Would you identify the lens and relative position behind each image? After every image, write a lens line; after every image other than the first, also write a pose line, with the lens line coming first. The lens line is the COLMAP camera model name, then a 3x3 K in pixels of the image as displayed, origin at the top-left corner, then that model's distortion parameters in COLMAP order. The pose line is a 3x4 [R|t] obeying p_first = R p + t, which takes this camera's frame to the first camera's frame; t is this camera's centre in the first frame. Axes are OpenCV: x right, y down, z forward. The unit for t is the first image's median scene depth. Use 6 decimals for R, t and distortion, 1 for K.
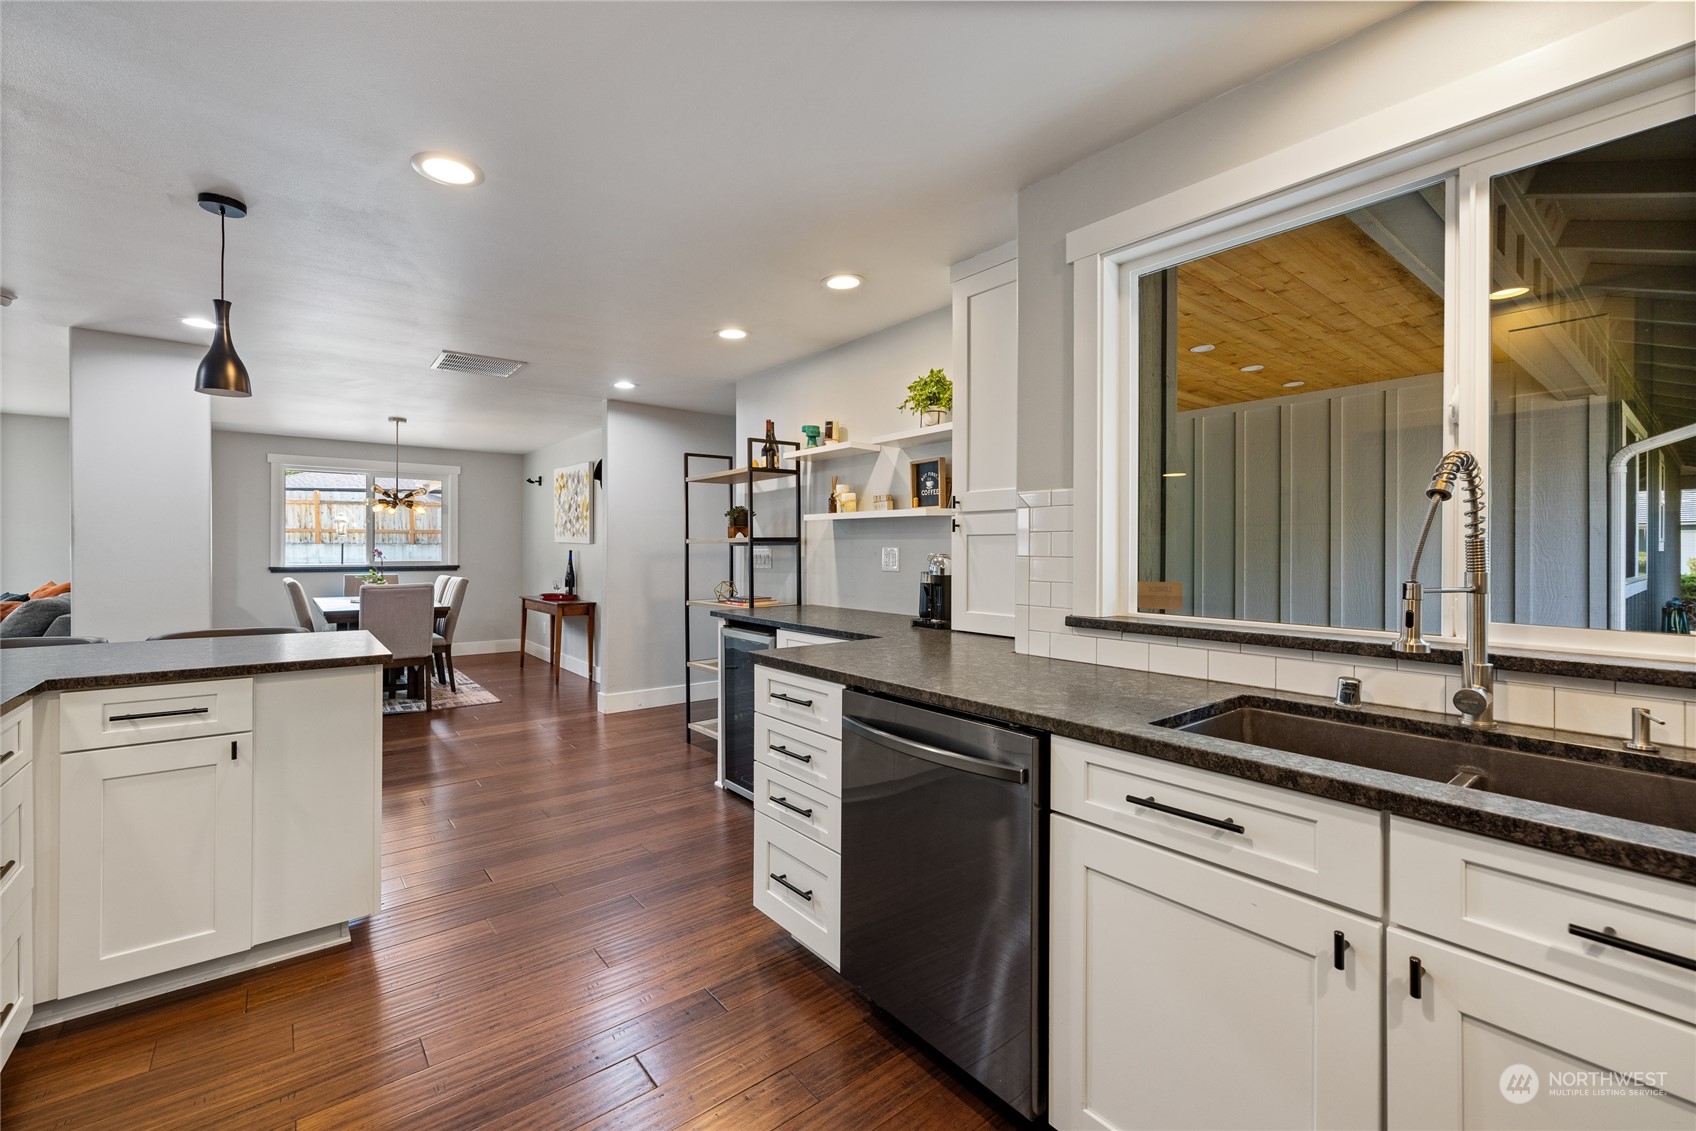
lens RADIAL K [[715.8, 0, 848.9], [0, 715.8, 554.2], [0, 0, 1]] dist [-0.000181, -0.000068]
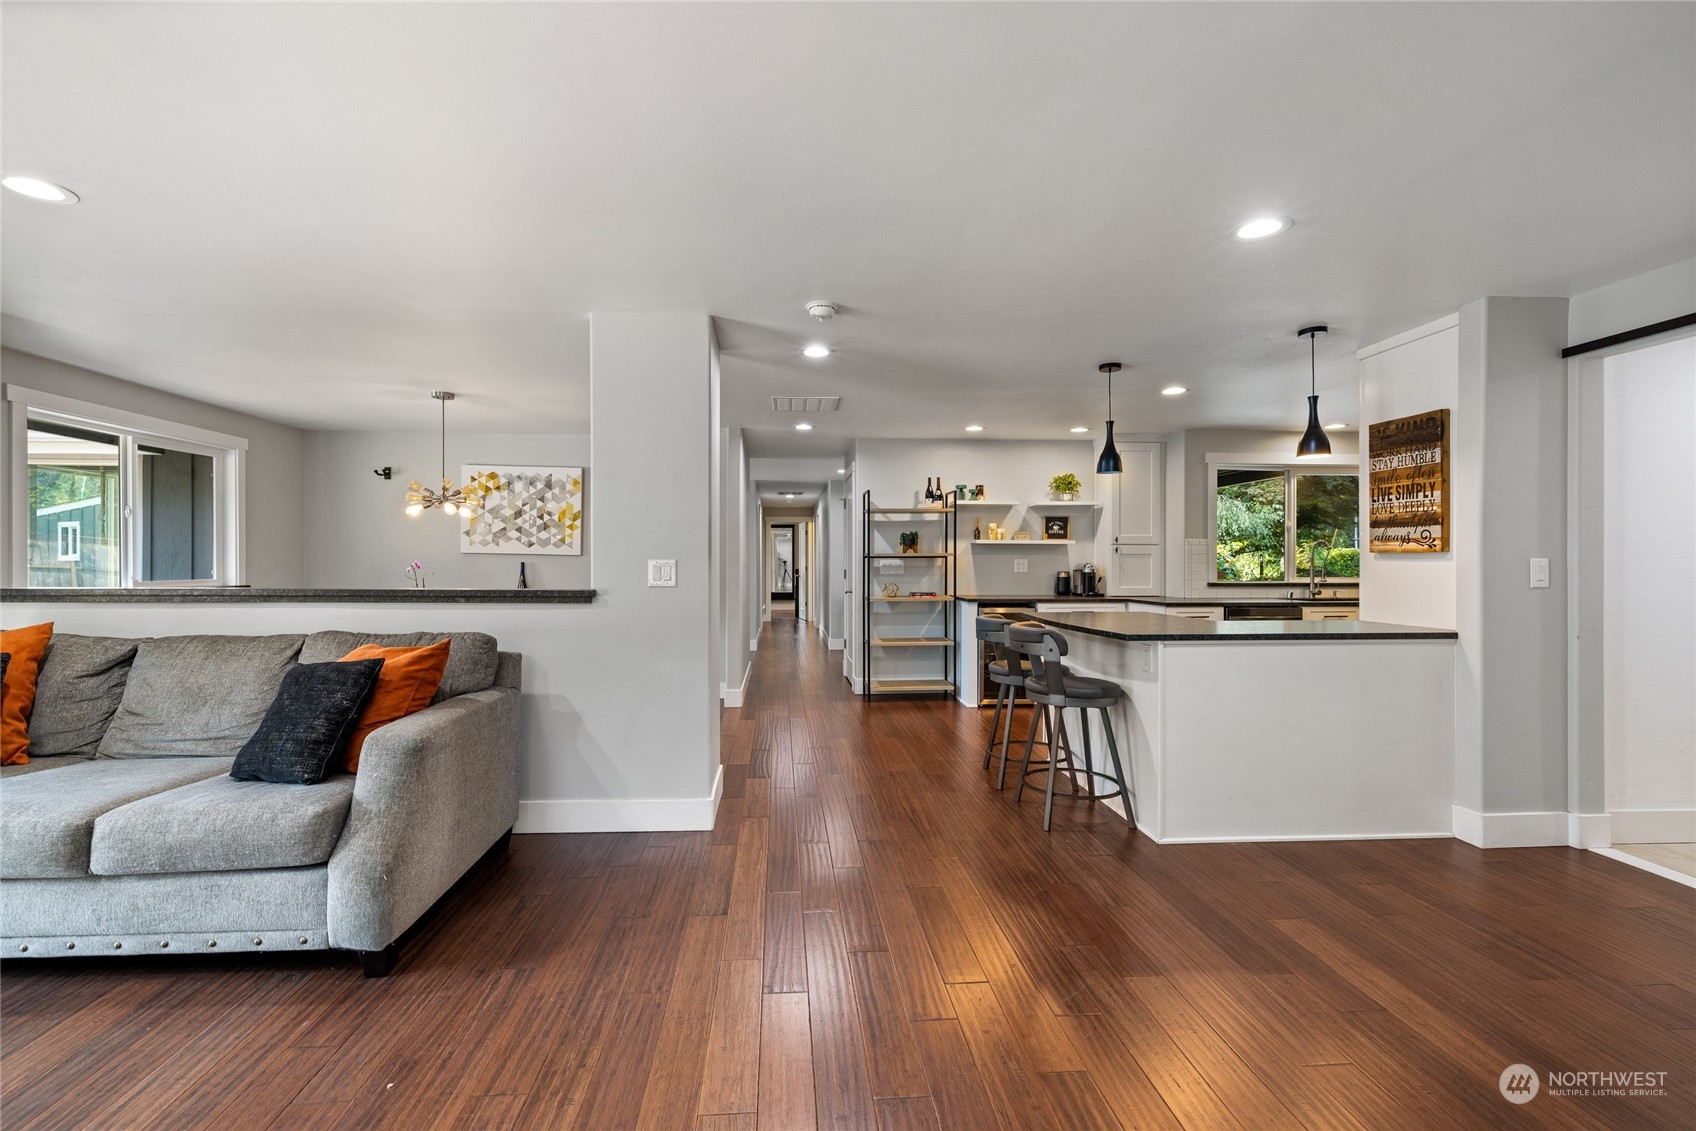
lens RADIAL K [[715.8, 0, 848.9], [0, 715.8, 554.2], [0, 0, 1]] dist [-0.000181, -0.000068]
pose [[0.557817, 0.003061, 0.829958, -1.842083], [0.009582, 0.999903, -0.010128, -0.010017], [-0.829909, 0.013602, 0.557733, 0.365375]]
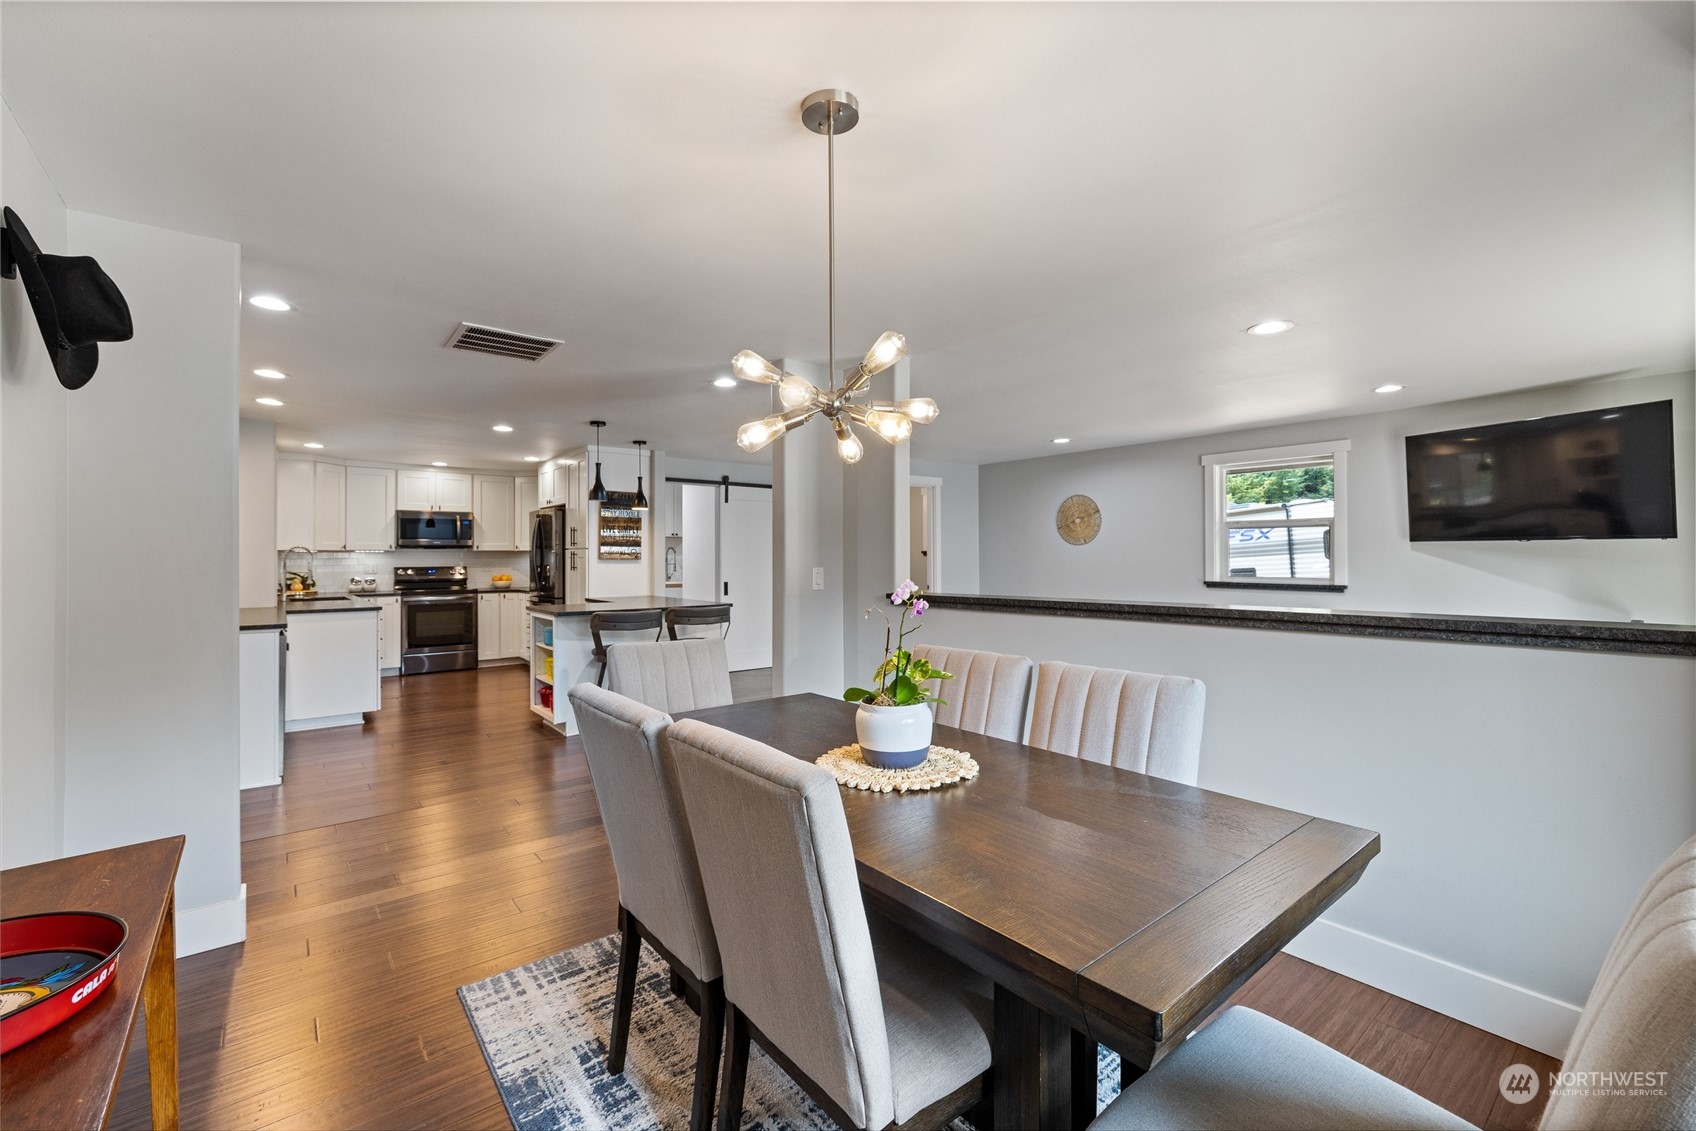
lens RADIAL K [[715.8, 0, 848.9], [0, 715.8, 554.2], [0, 0, 1]] dist [-0.000181, -0.000068]
pose [[-0.999994, 0.002478, -0.002244, -1.174238], [0.002474, 0.999995, 0.001780, -0.033066], [0.002249, 0.001774, -0.999996, 2.330990]]
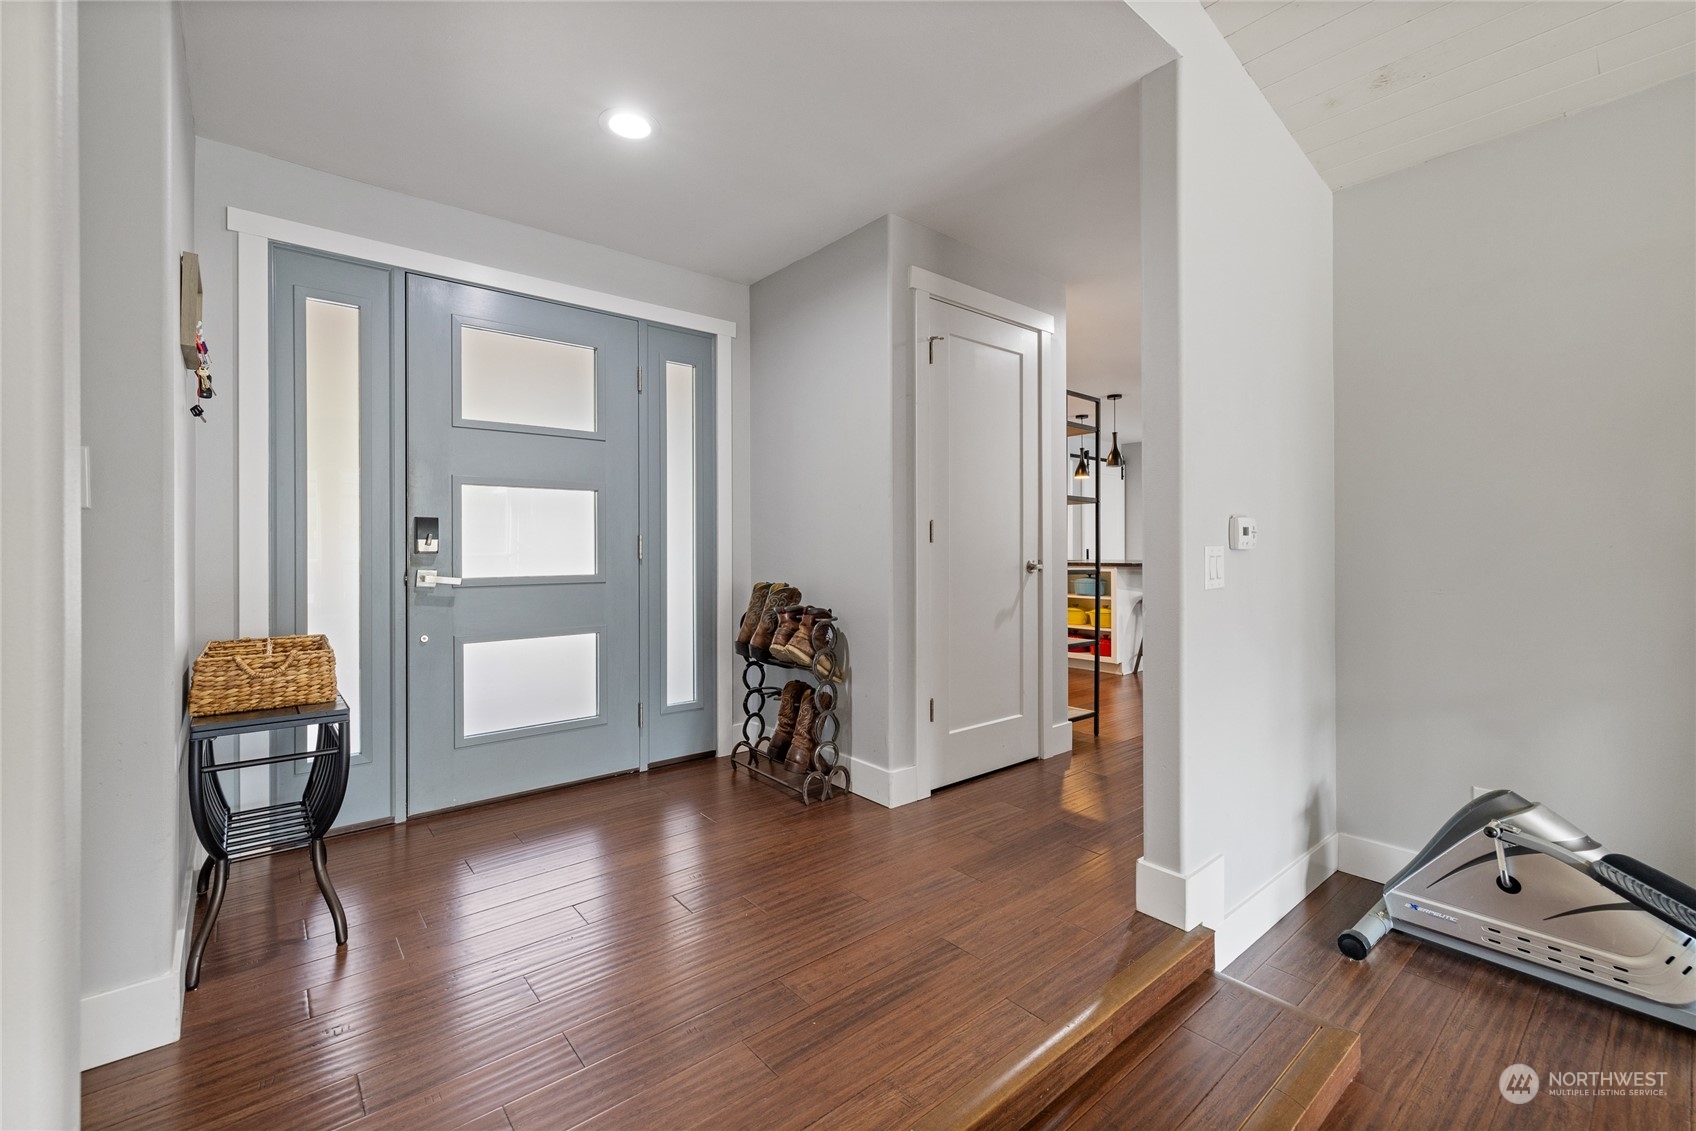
lens RADIAL K [[720.5, 0, 848.0], [0, 720.5, 565.5], [0, 0, 1]] dist [-0.000624, 0.000037]
pose [[-0.999784, -0.003378, -0.020513, 0.120372], [-0.004021, 0.999499, 0.031396, 0.040786], [0.020397, 0.031471, -0.999297, 2.495329]]
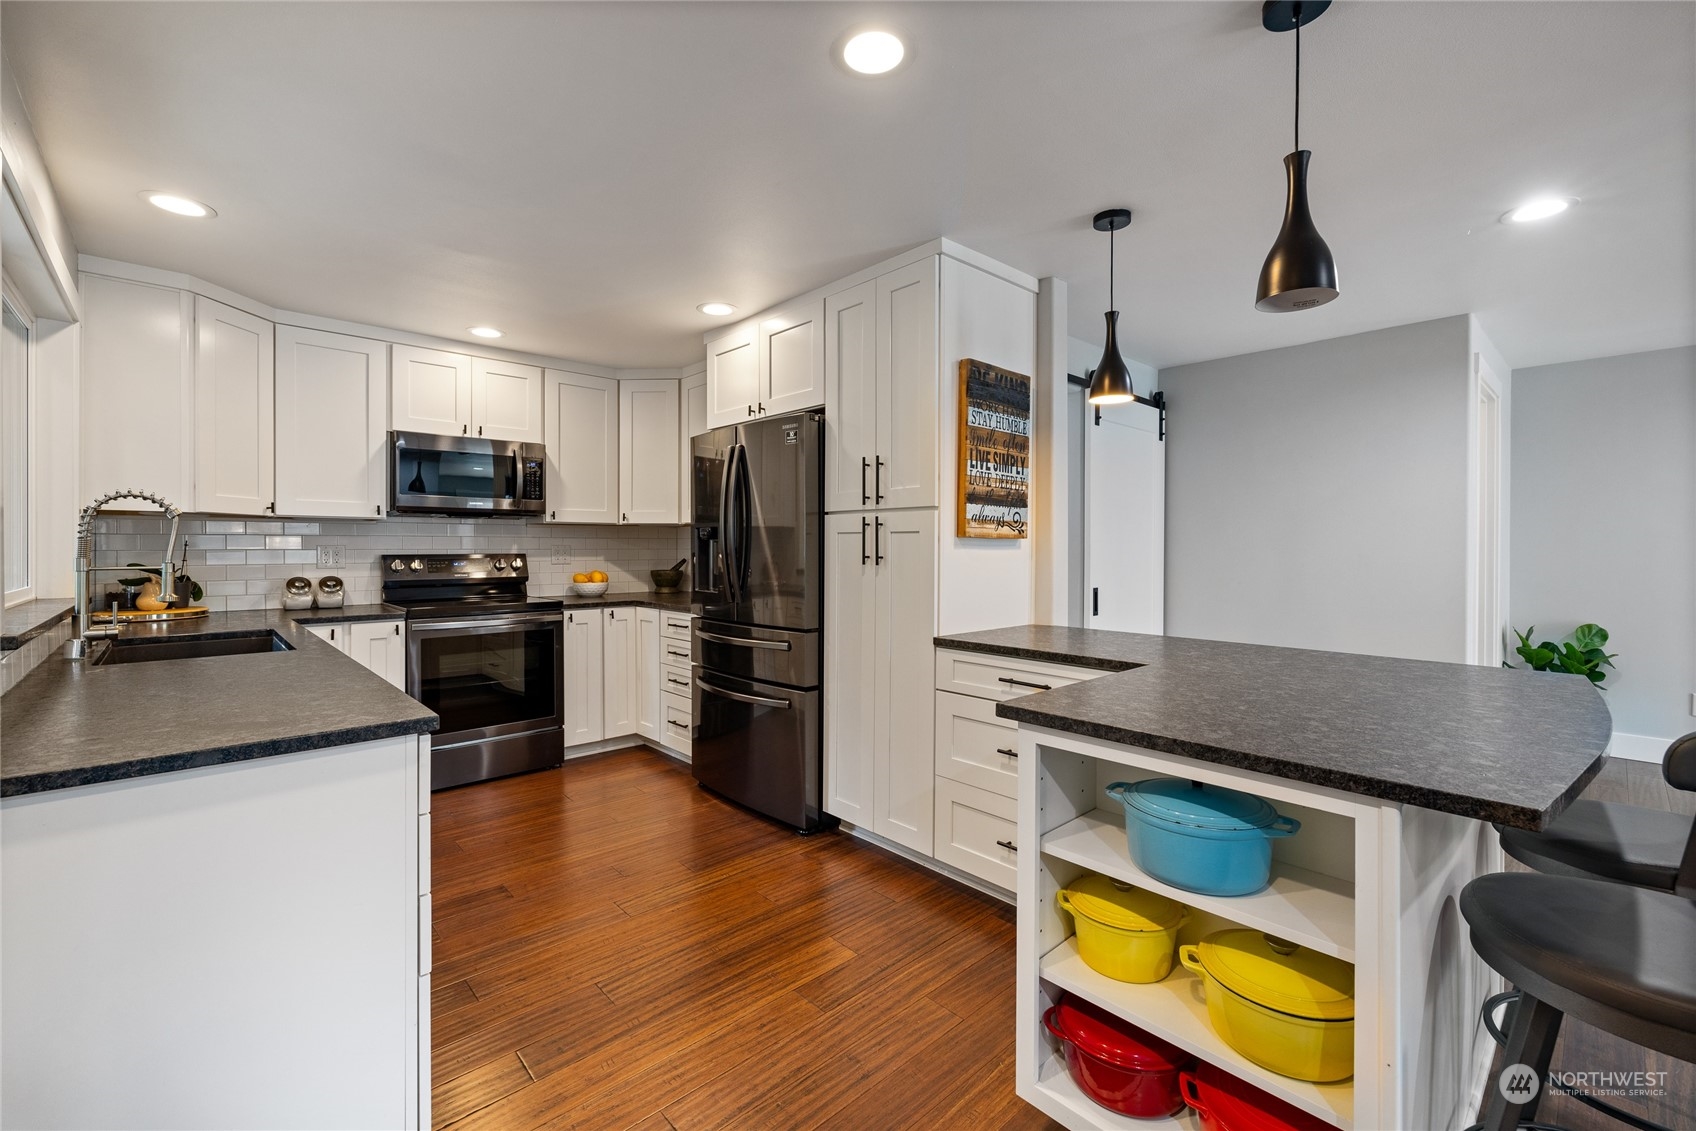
lens RADIAL K [[715.8, 0, 848.9], [0, 715.8, 554.2], [0, 0, 1]] dist [-0.000181, -0.000068]
pose [[-0.997590, -0.001866, -0.069363, -0.297148], [-0.002934, 0.999879, 0.015292, -0.009306], [0.069326, 0.015459, -0.997474, 1.086291]]
